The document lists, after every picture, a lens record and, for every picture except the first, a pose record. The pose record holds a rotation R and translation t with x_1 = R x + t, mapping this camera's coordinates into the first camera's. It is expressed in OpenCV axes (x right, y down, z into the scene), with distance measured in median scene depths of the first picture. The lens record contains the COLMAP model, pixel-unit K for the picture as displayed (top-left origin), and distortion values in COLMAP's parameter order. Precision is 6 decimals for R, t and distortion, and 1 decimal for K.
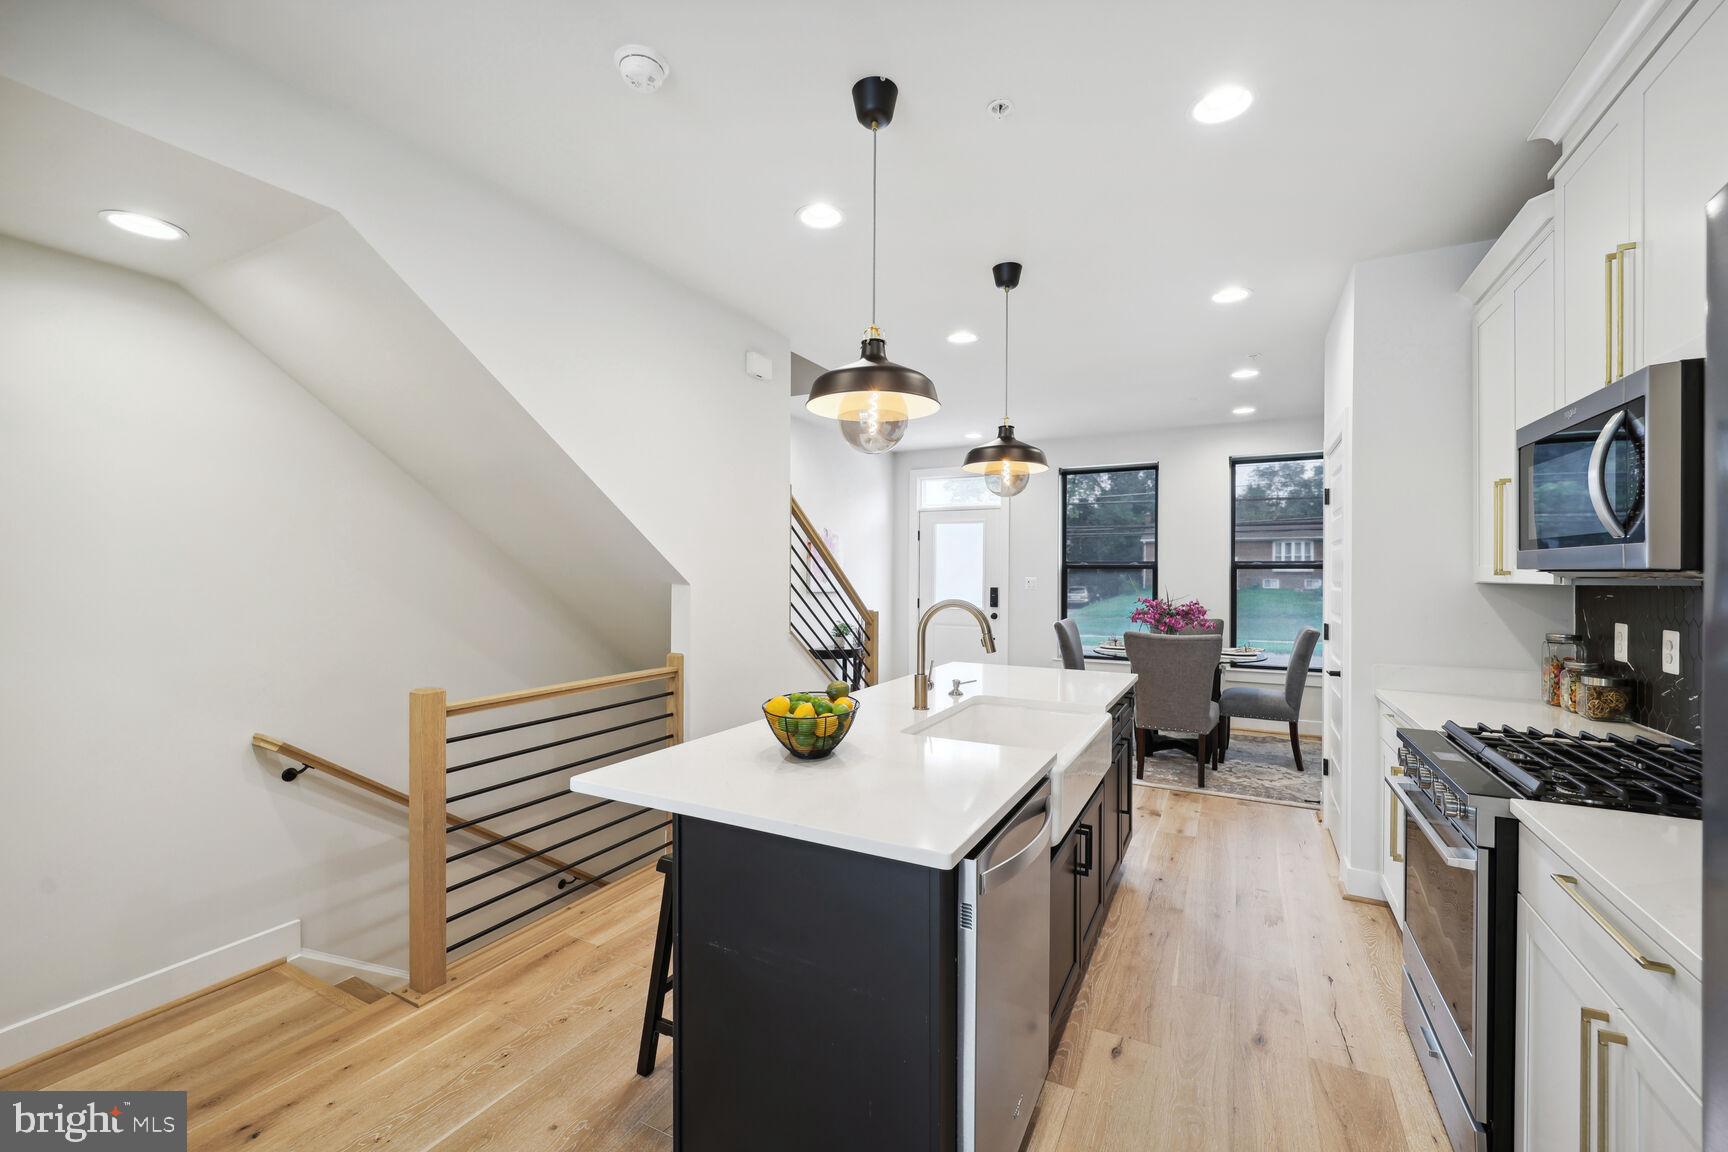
lens RADIAL K [[710.2, 0, 864.0], [0, 710.2, 576.0], [0, 0, 1]] dist [-0.000492, -0.000166]
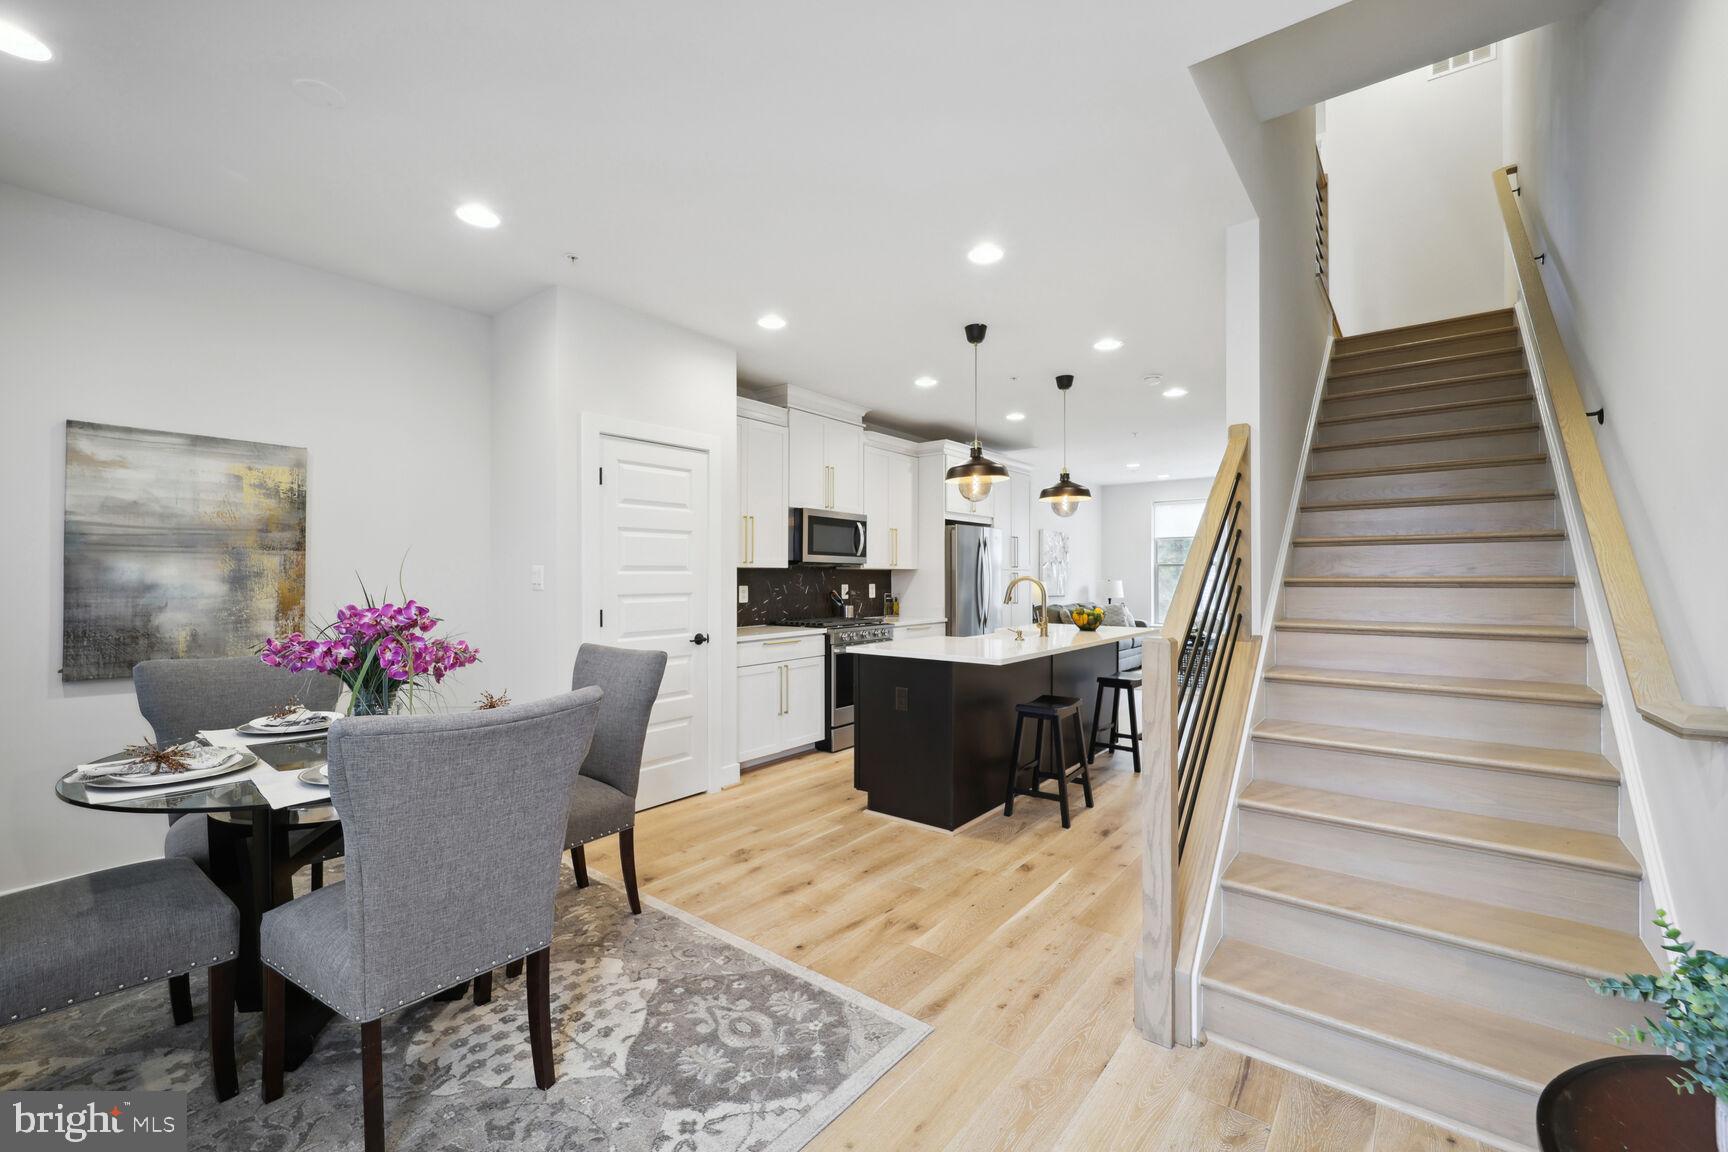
lens RADIAL K [[711.0, 0, 864.0], [0, 711.0, 576.0], [0, 0, 1]] dist [-0.000936, -0.003552]
pose [[-0.983405, -0.003760, 0.181387, 0.208324], [-0.003315, 0.999991, 0.002754, 0.028255], [-0.181396, 0.002107, -0.983408, 2.923111]]
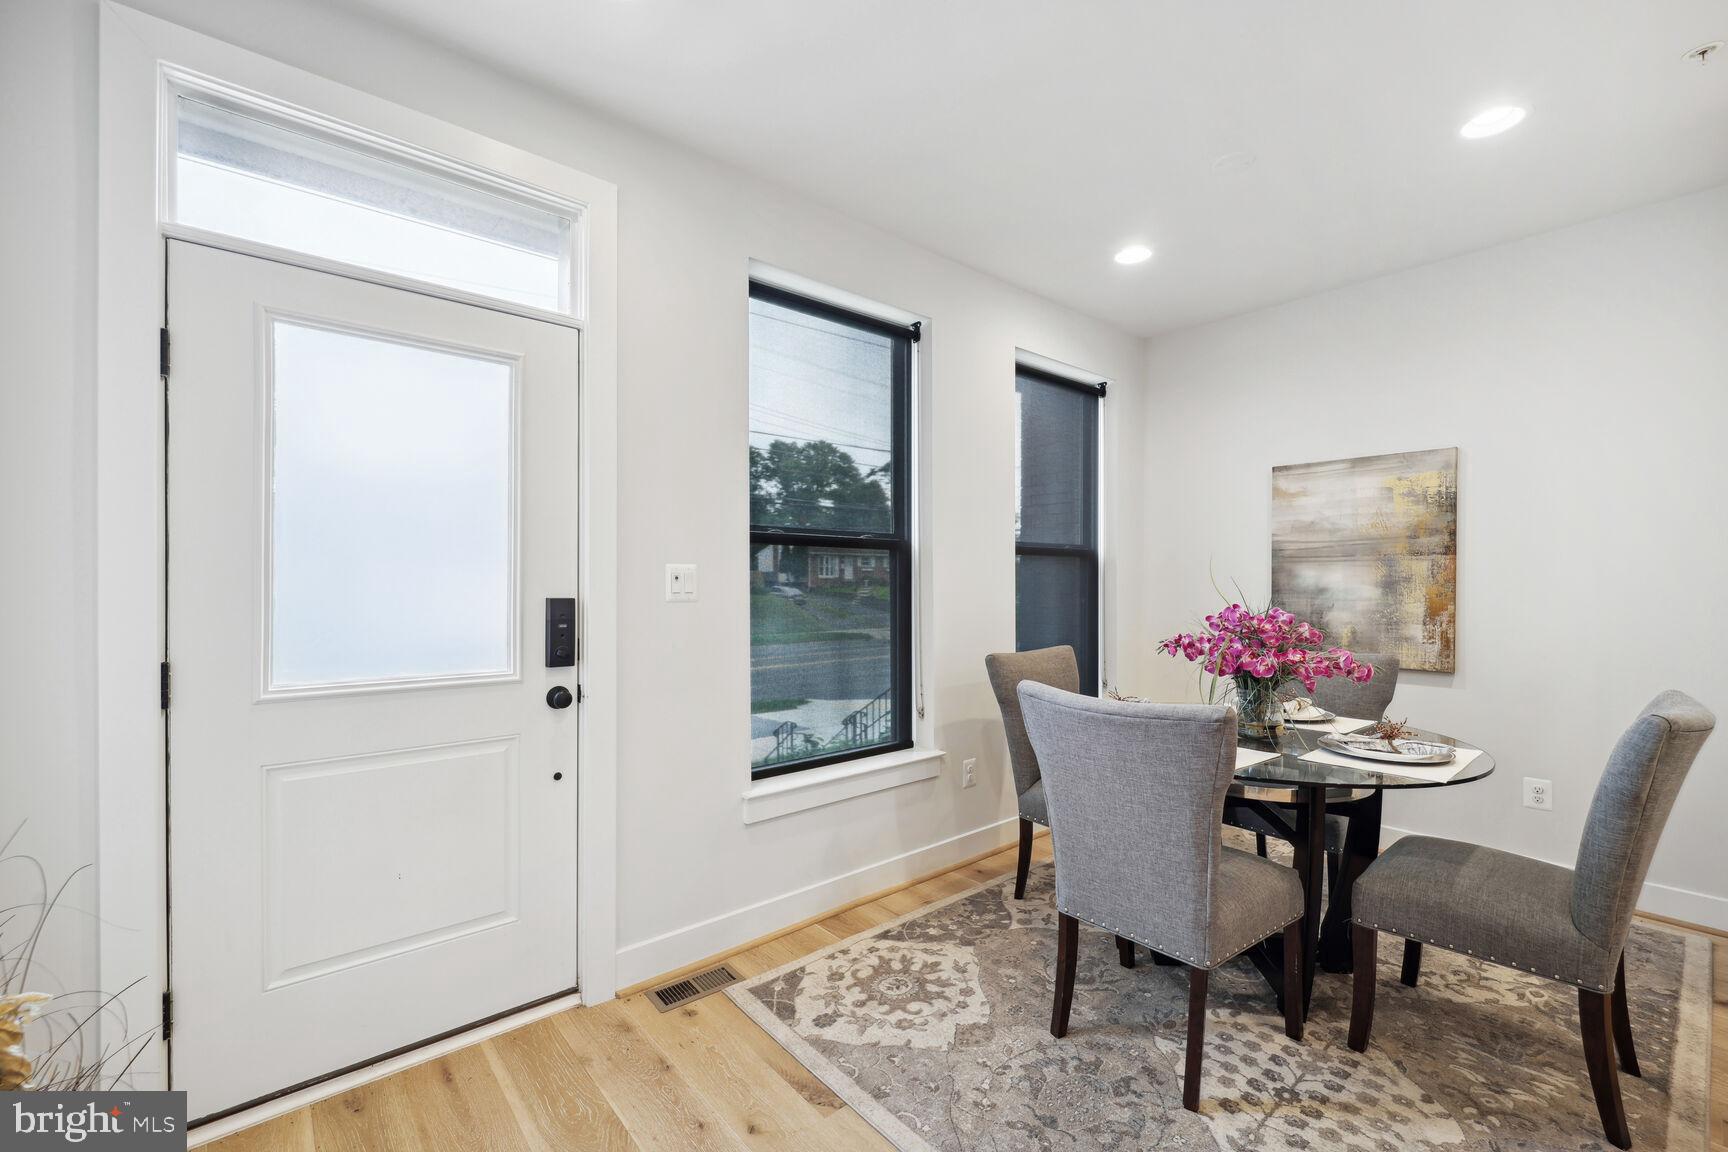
lens RADIAL K [[720.3, 0, 859.8], [0, 720.3, 586.2], [0, 0, 1]] dist [-0.003369, -0.000732]
pose [[0.378578, -0.007978, 0.925535, -0.115354], [0.005784, 0.999964, 0.006253, 0.030725], [-0.925551, 0.002986, 0.378610, 2.311899]]
